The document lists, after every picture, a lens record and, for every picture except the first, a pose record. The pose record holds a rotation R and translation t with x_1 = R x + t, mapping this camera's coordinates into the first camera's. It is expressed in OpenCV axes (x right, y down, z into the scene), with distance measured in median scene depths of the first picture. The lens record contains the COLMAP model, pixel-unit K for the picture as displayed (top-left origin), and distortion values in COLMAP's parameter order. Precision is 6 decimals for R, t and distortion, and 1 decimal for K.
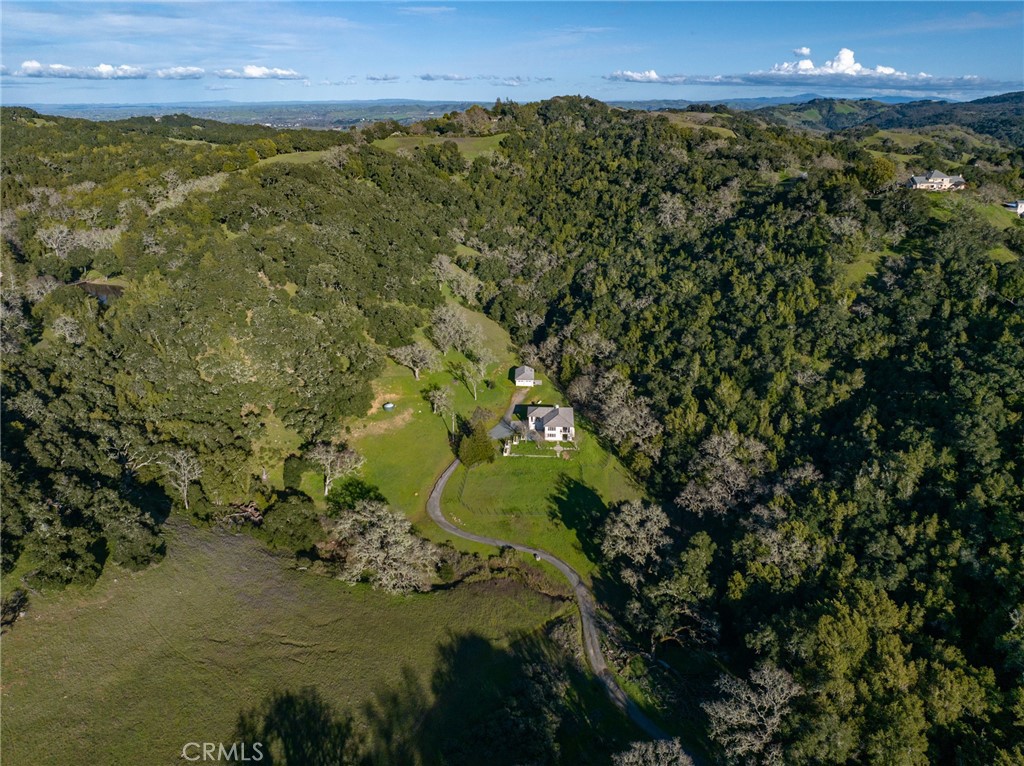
lens RADIAL K [[714.7, 0, 512.0], [0, 714.7, 383.0], [0, 0, 1]] dist [-0.042511, 0.005580]
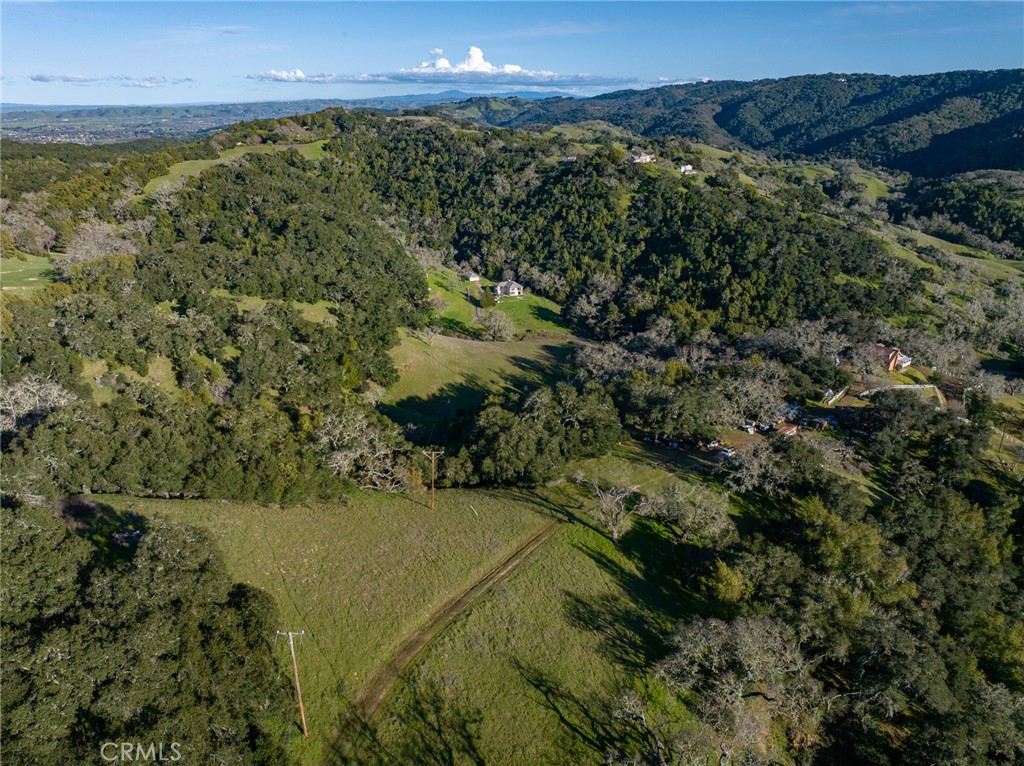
lens RADIAL K [[719.4, 0, 512.0], [0, 719.4, 383.0], [0, 0, 1]] dist [-0.039418, 0.000441]
pose [[0.899384, -0.164598, 0.404988, -0.761888], [0.164696, 0.985728, 0.034874, 0.239477], [-0.404948, 0.035335, 0.913657, -0.779135]]
